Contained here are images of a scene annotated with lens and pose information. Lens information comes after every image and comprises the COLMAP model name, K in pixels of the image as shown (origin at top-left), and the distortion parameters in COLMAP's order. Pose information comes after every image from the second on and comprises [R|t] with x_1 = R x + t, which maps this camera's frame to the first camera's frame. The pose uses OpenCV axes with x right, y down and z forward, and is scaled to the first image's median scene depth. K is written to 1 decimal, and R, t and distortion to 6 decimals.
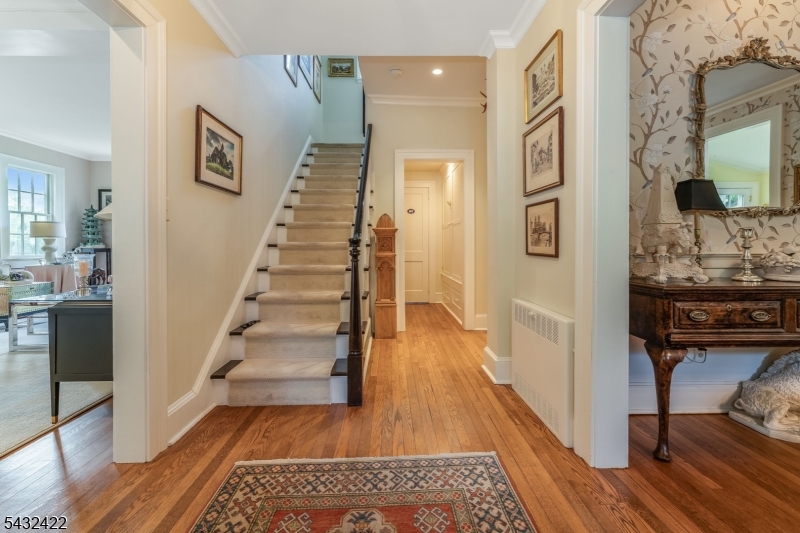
lens RADIAL K [[332.9, 0, 394.7], [0, 332.9, 245.4], [0, 0, 1]] dist [-0.004297, -0.000334]
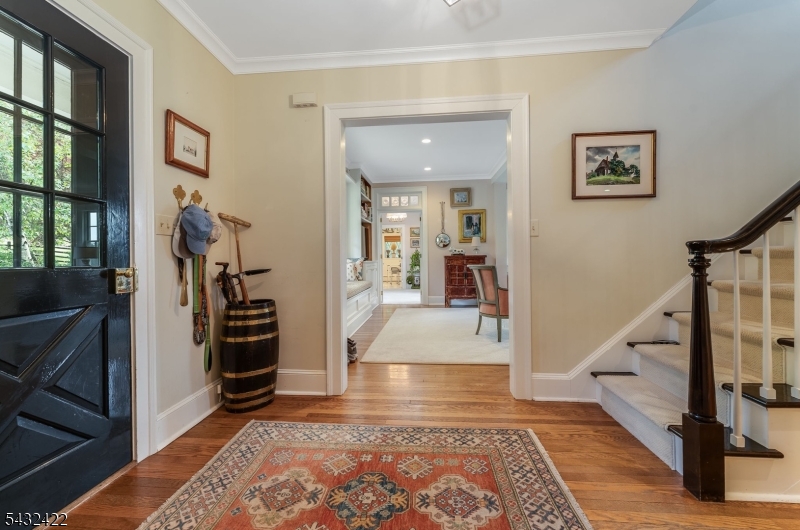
lens RADIAL K [[332.9, 0, 398.4], [0, 332.9, 259.3], [0, 0, 1]] dist [-0.004297, -0.000334]
pose [[-0.127200, 0.009374, -0.991833, 0.744166], [0.010301, 0.999914, 0.008129, 0.003948], [0.991824, -0.009183, -0.127285, 0.617502]]
